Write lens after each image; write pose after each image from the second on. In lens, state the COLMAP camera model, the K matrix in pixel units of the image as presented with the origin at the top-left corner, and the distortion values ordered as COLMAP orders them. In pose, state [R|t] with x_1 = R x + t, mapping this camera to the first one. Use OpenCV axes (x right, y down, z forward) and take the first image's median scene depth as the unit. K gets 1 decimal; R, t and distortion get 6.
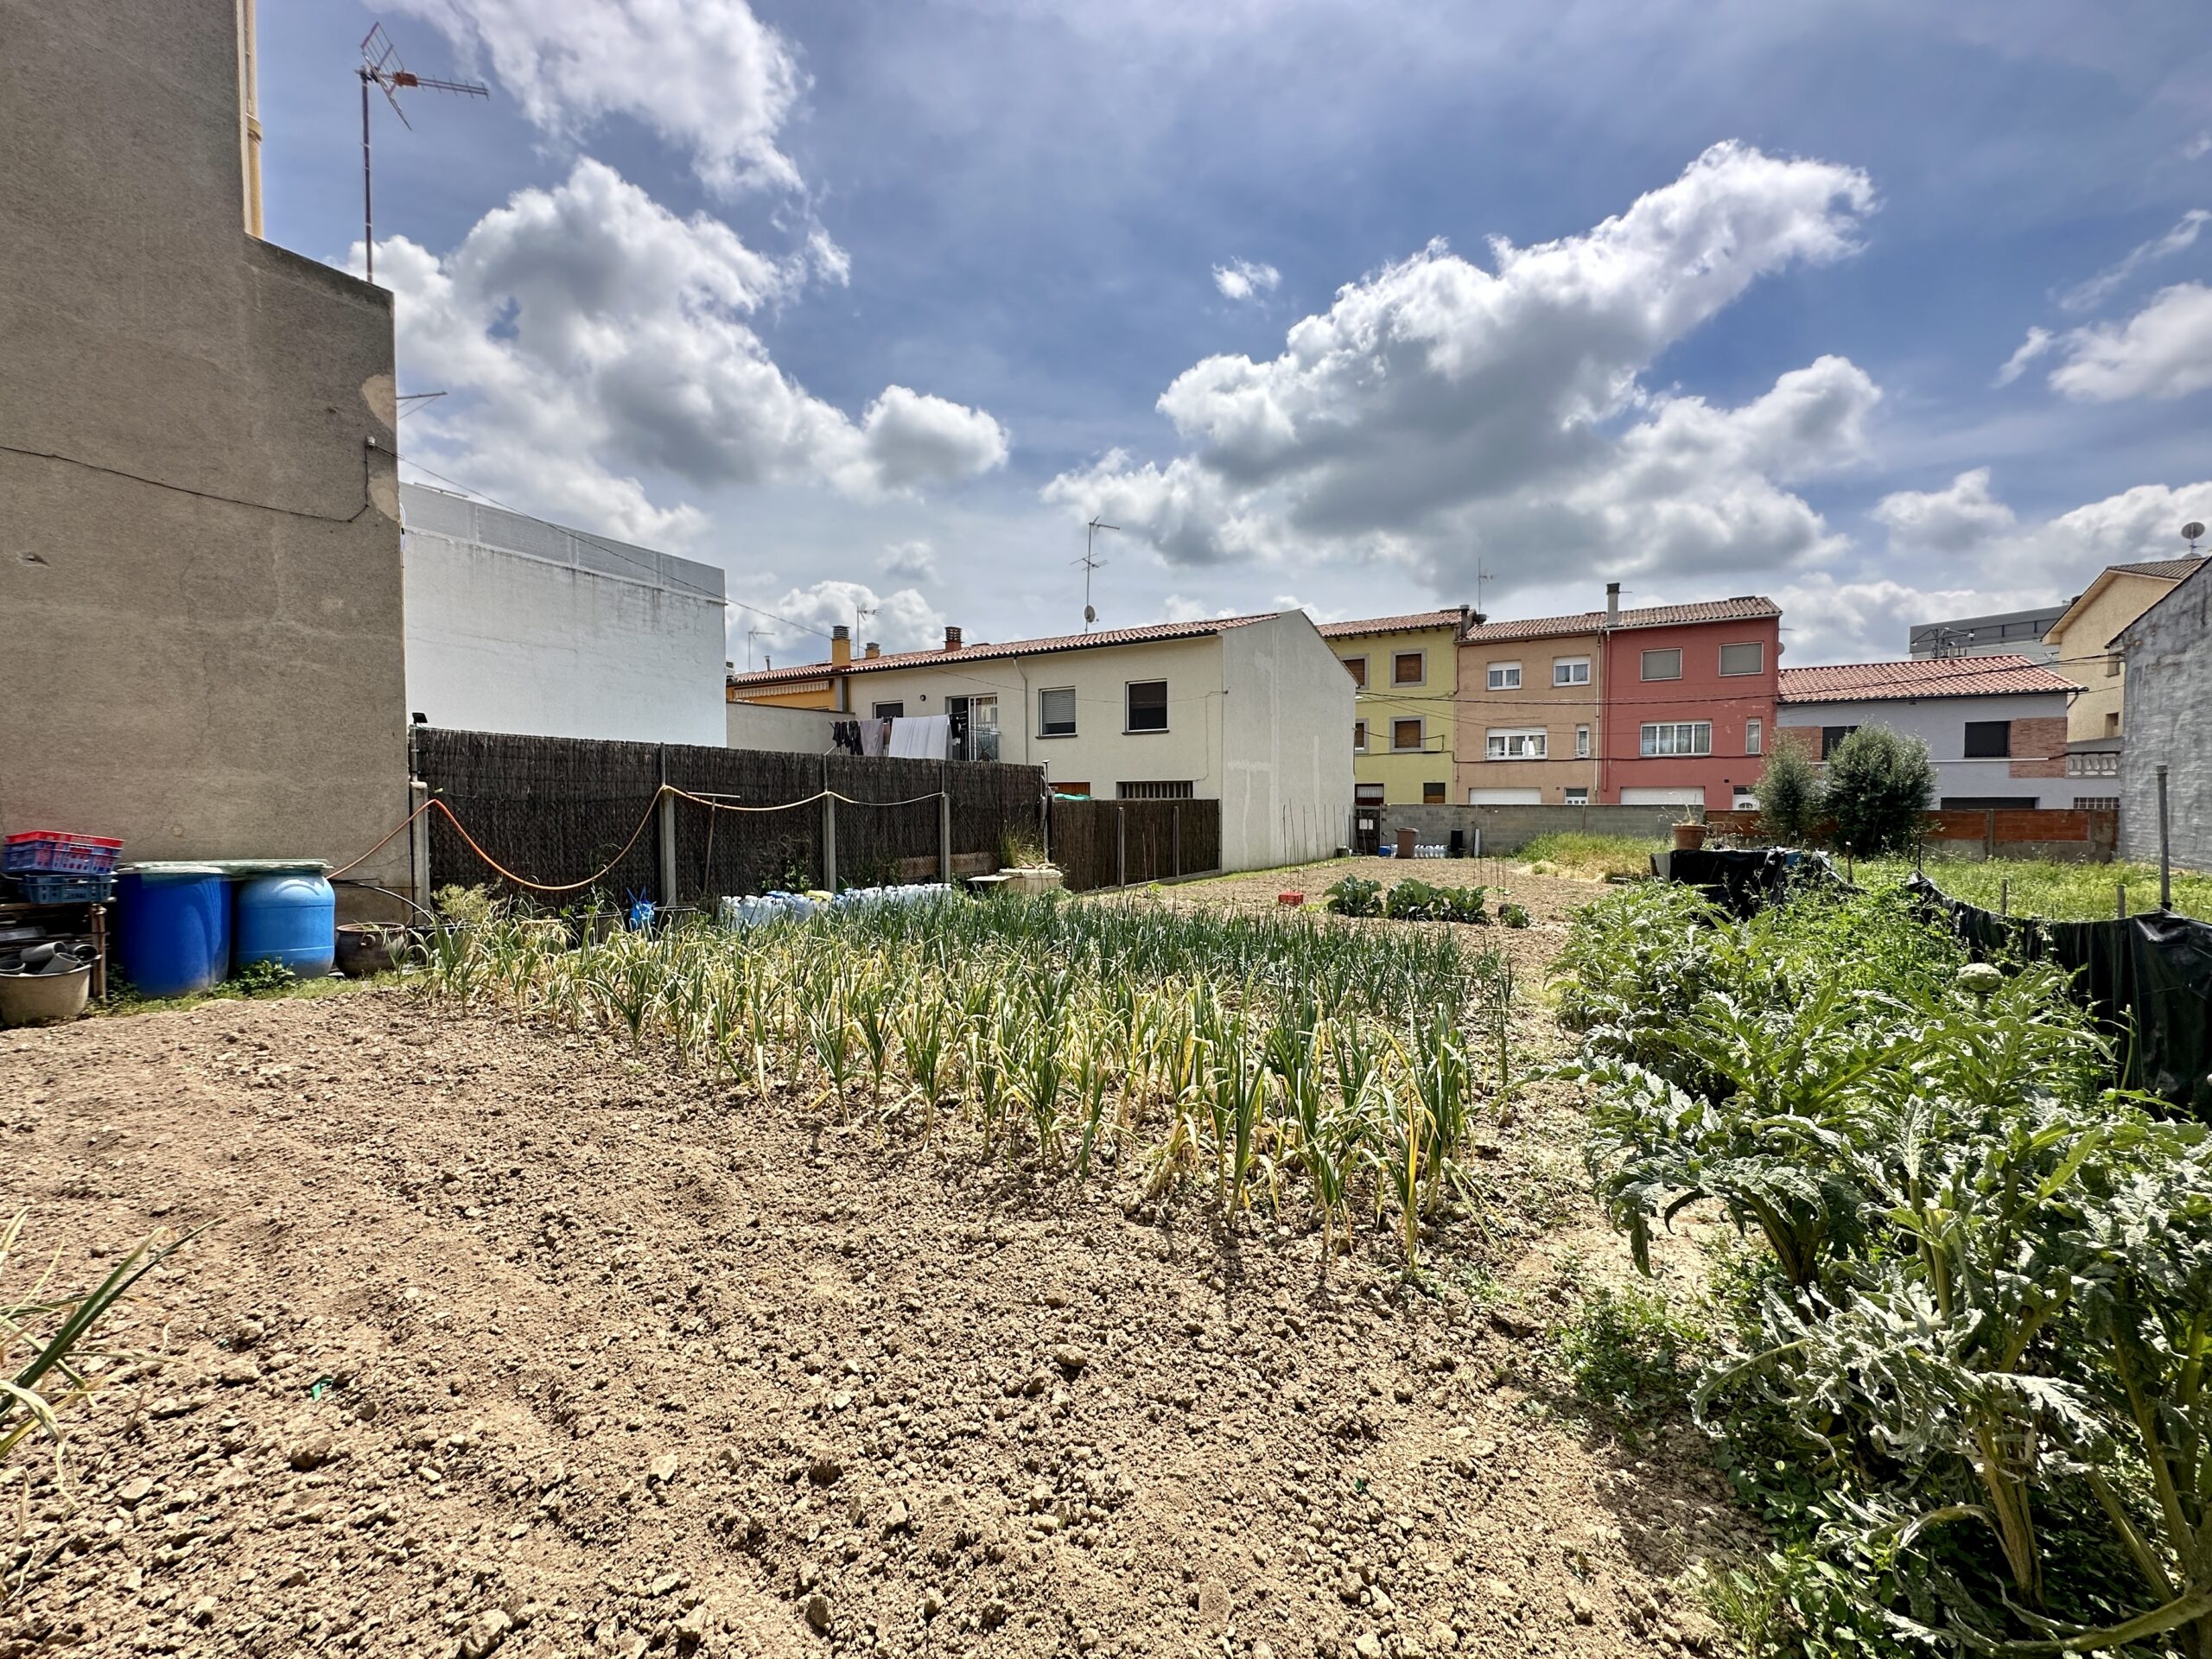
lens RADIAL K [[883.0, 0, 1093.0], [0, 883.0, 834.4], [0, 0, 1]] dist [-0.003568, 0.000385]
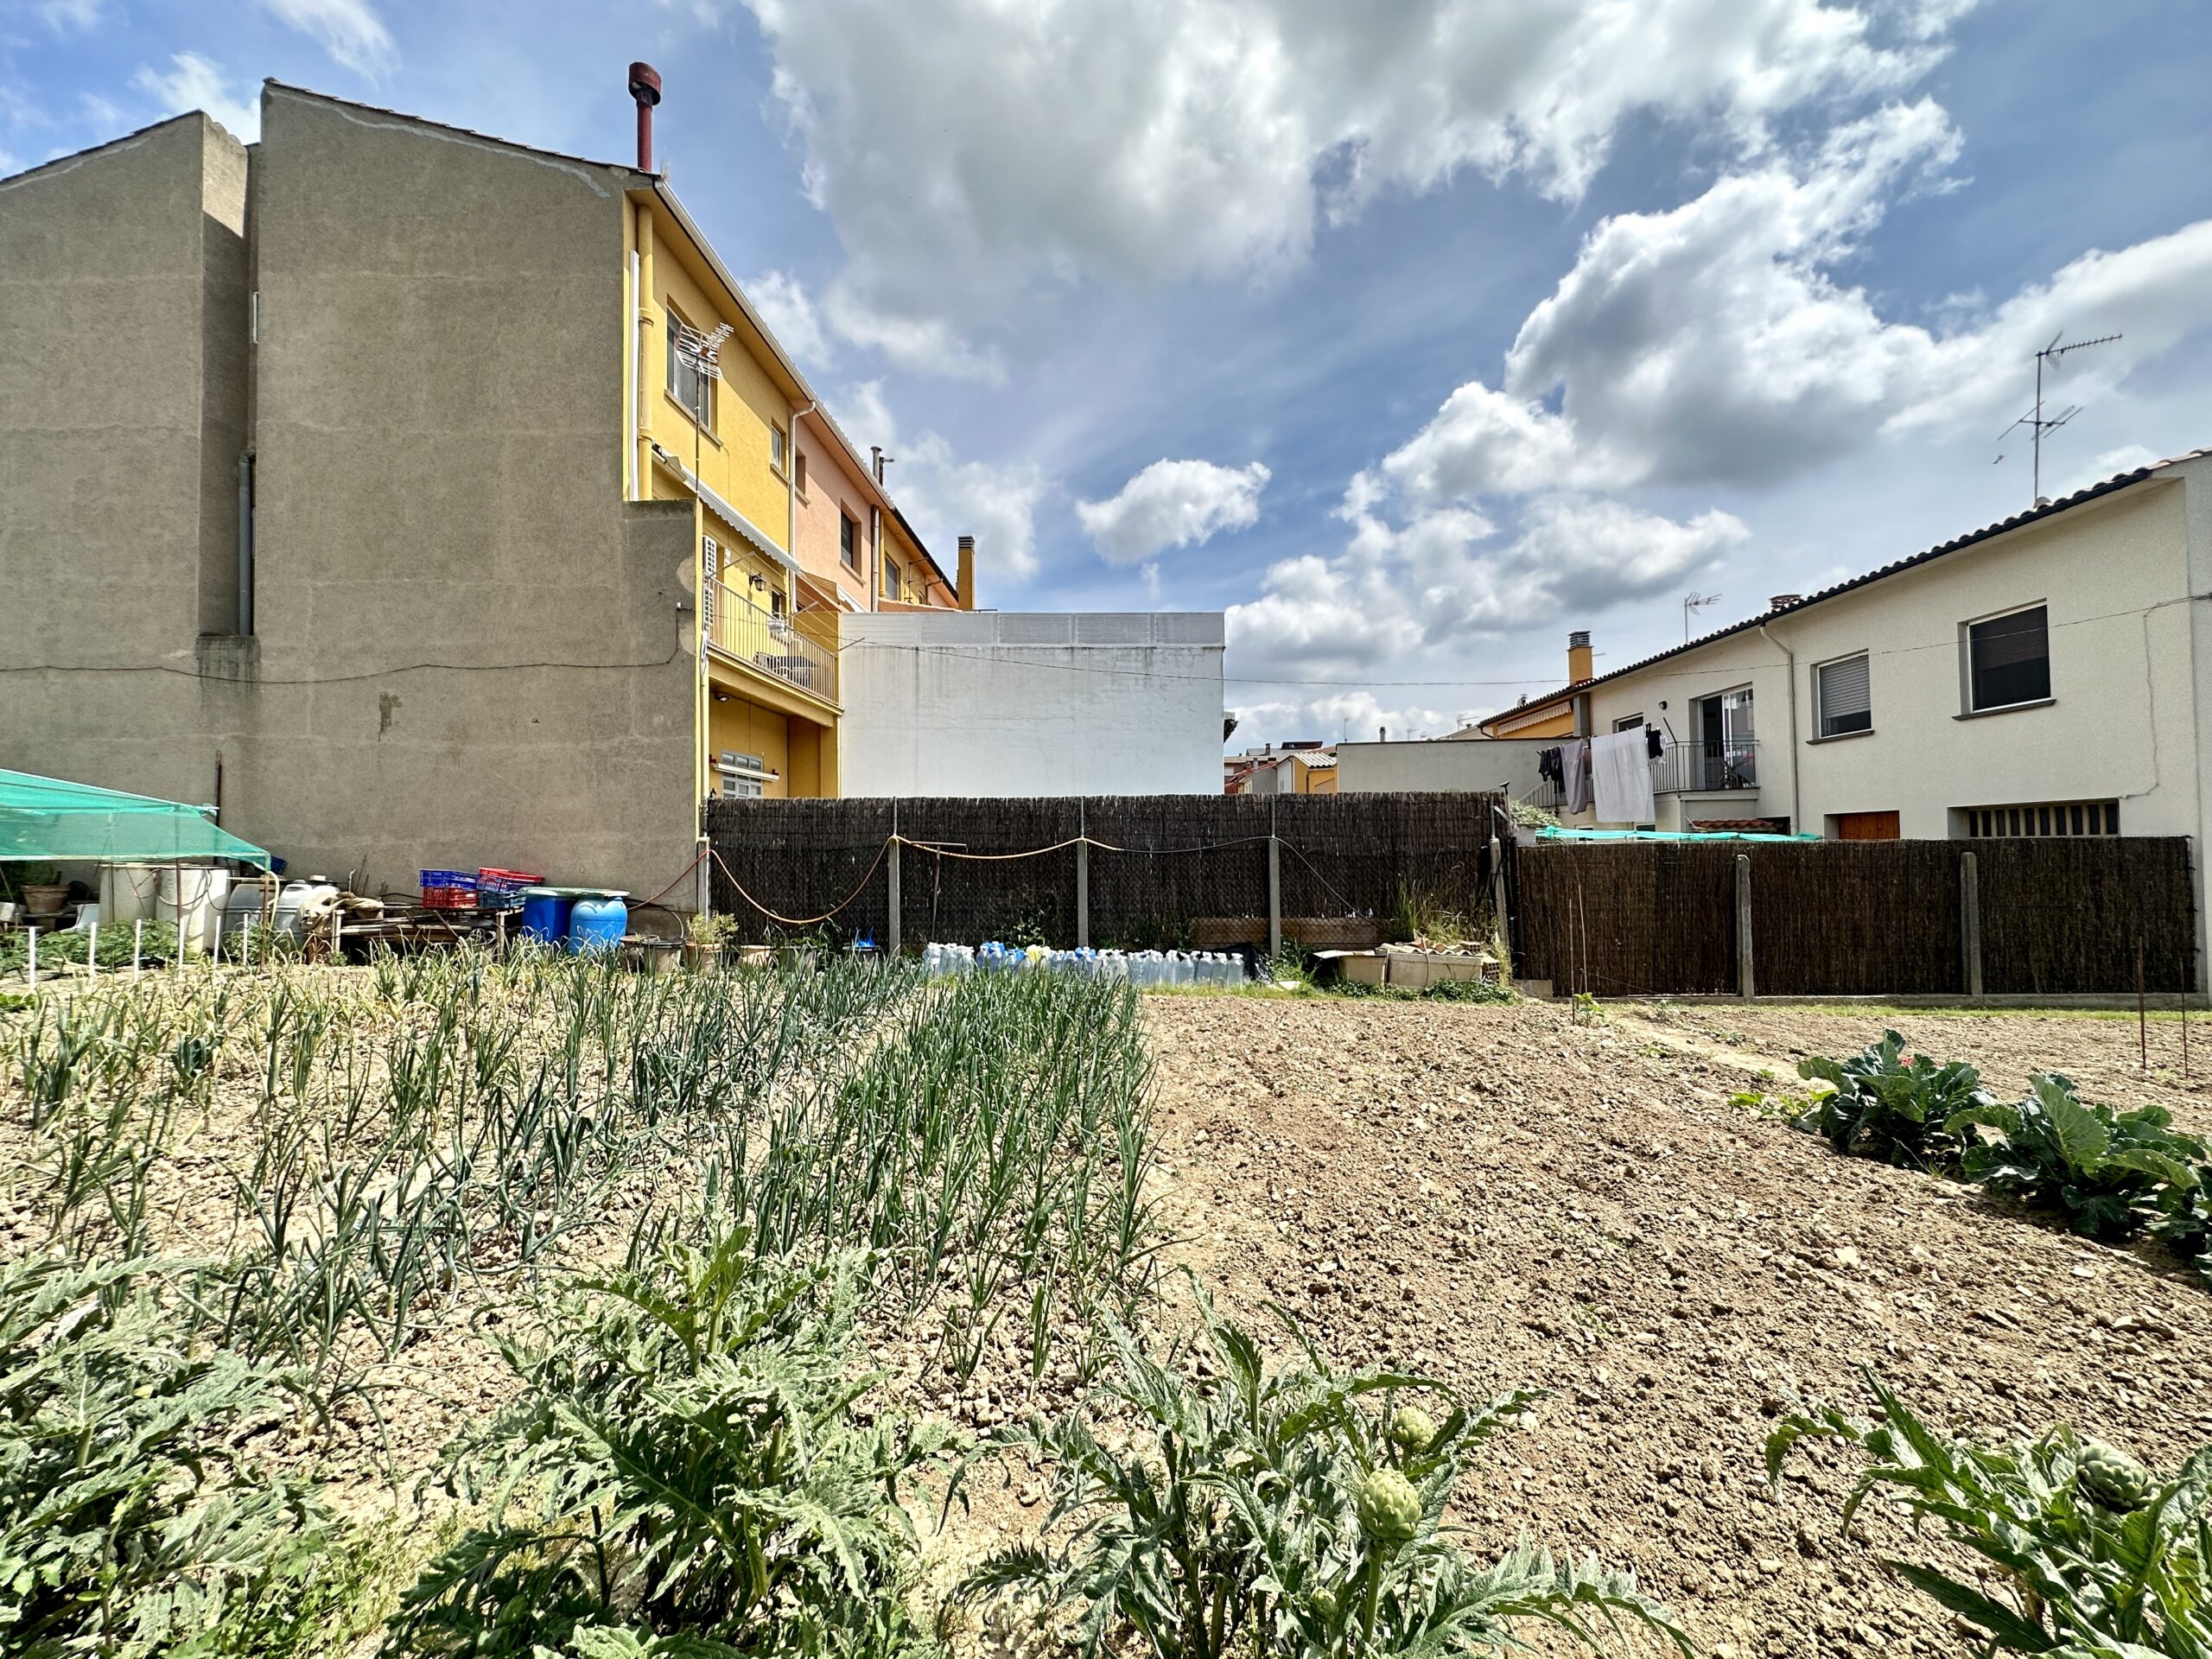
lens RADIAL K [[883.0, 0, 1089.9], [0, 883.0, 826.5], [0, 0, 1]] dist [-0.003568, 0.000385]
pose [[0.492590, -0.022493, -0.869971, 0.184851], [-0.026777, 0.998801, -0.040985, -0.008859], [0.869849, 0.043484, 0.491397, 0.210078]]
